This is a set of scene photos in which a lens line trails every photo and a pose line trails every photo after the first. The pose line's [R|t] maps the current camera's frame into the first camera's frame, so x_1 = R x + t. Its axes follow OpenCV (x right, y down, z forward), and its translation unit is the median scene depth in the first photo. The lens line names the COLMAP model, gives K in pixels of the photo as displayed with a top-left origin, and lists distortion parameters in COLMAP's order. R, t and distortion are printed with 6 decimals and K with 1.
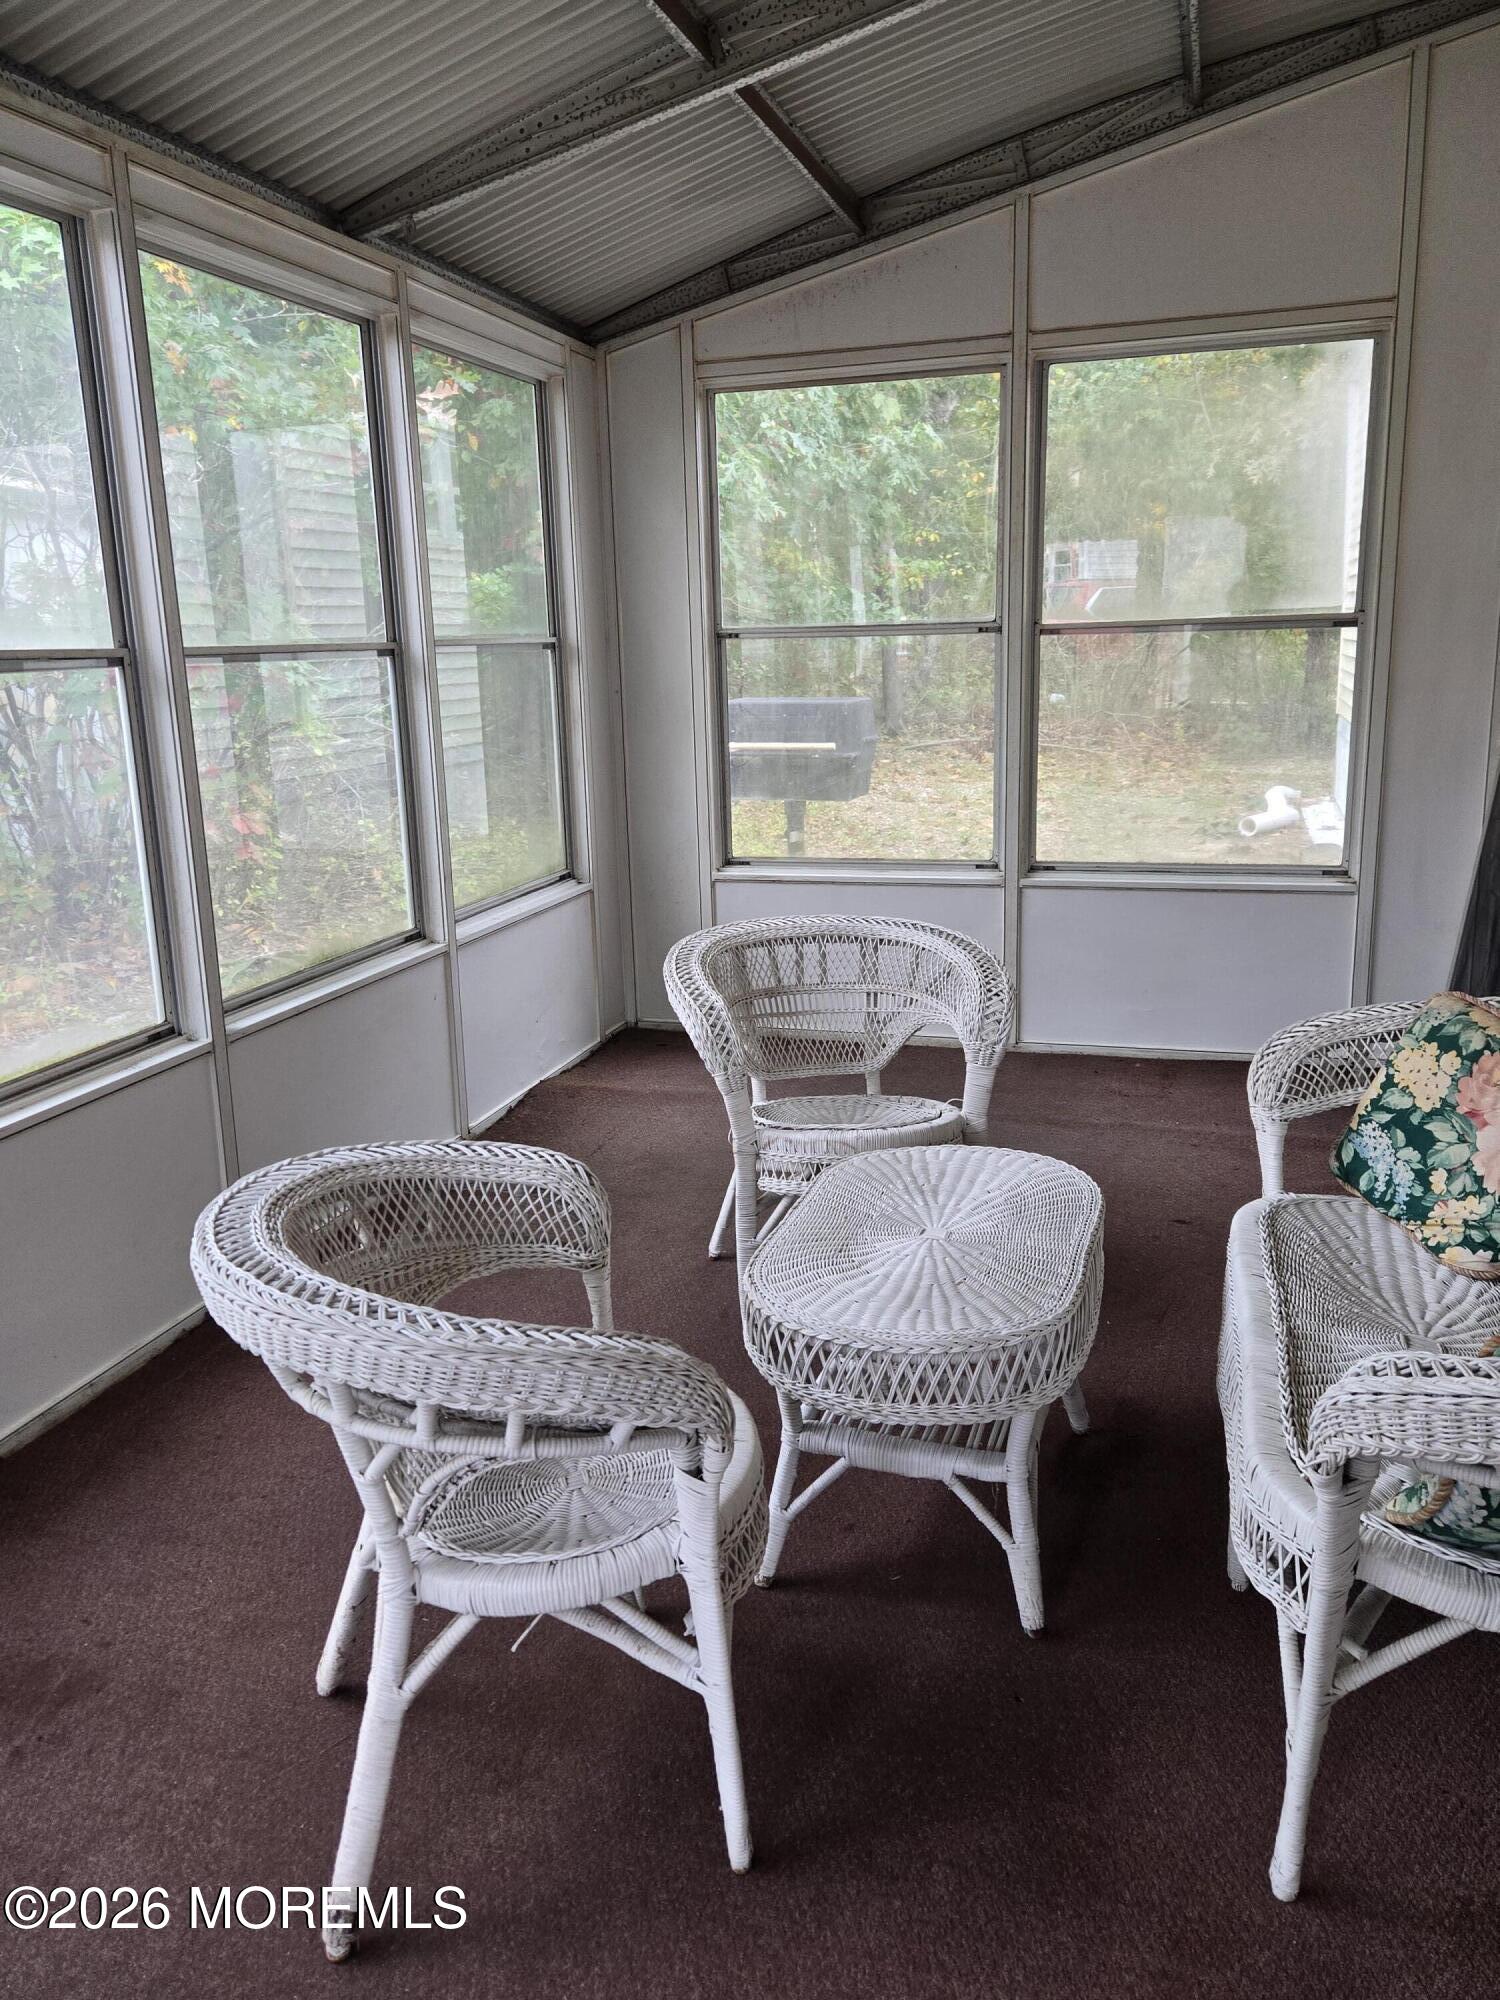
lens RADIAL K [[1444.9, 0, 748.4], [0, 1444.9, 986.6], [0, 0, 1]] dist [0.033287, -0.010163]
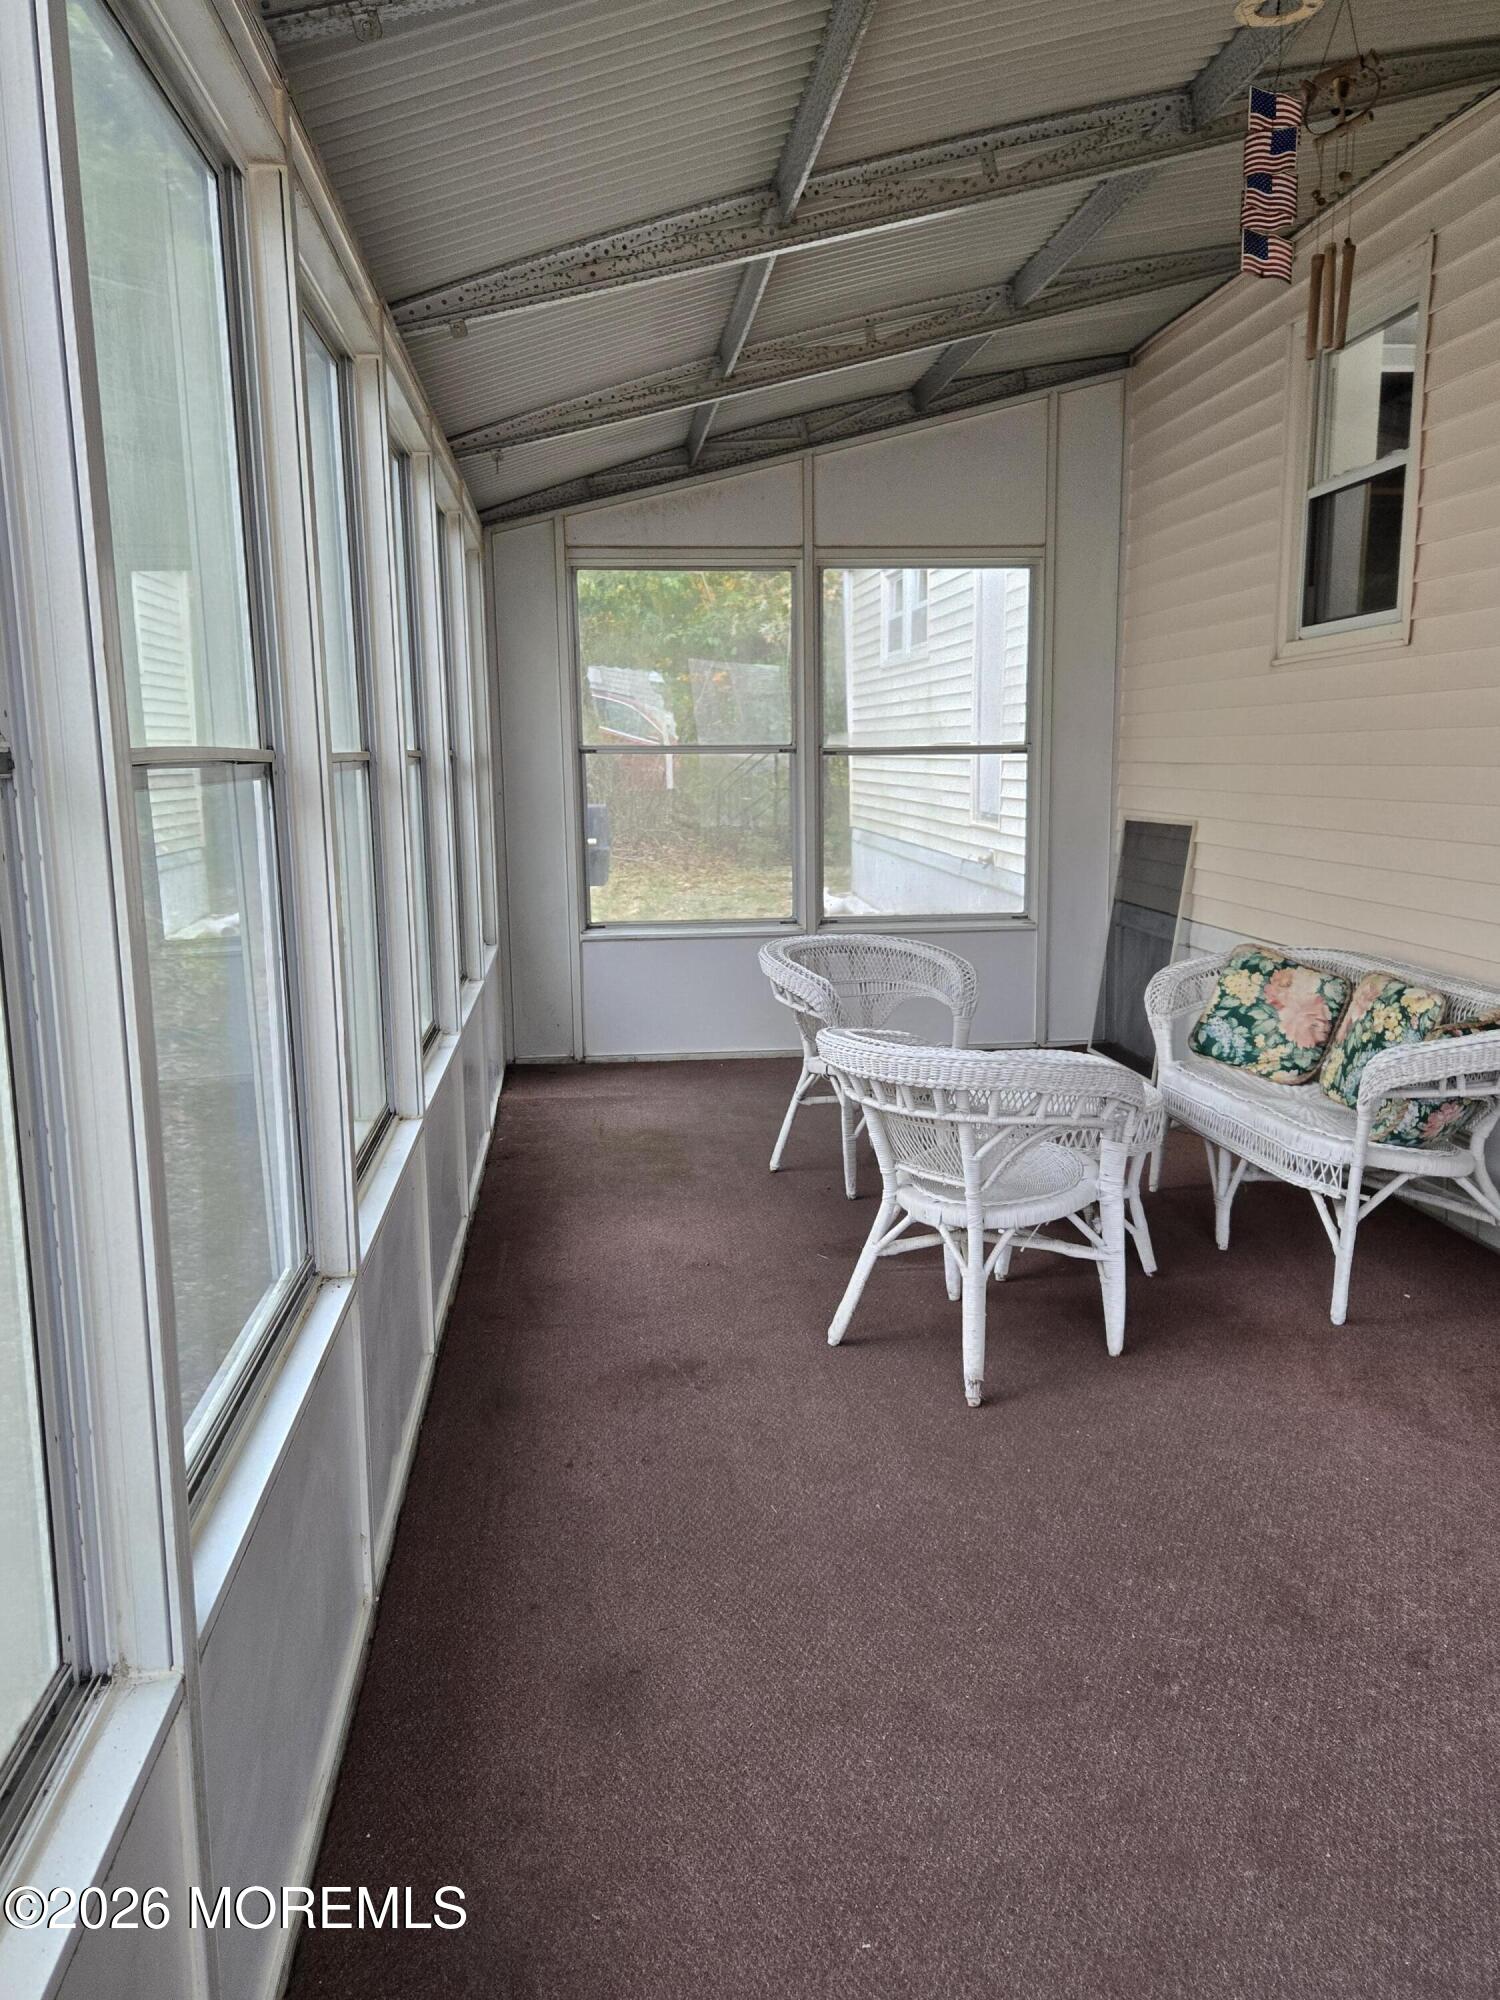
lens RADIAL K [[1365.6, 0, 751.3], [0, 1365.6, 1002.2], [0, 0, 1]] dist [0.046661, -0.003458]
pose [[0.930626, -0.049739, 0.362575, -0.520138], [0.073172, 0.996005, -0.051177, 0.085078], [-0.358581, 0.074157, 0.930548, -0.278149]]
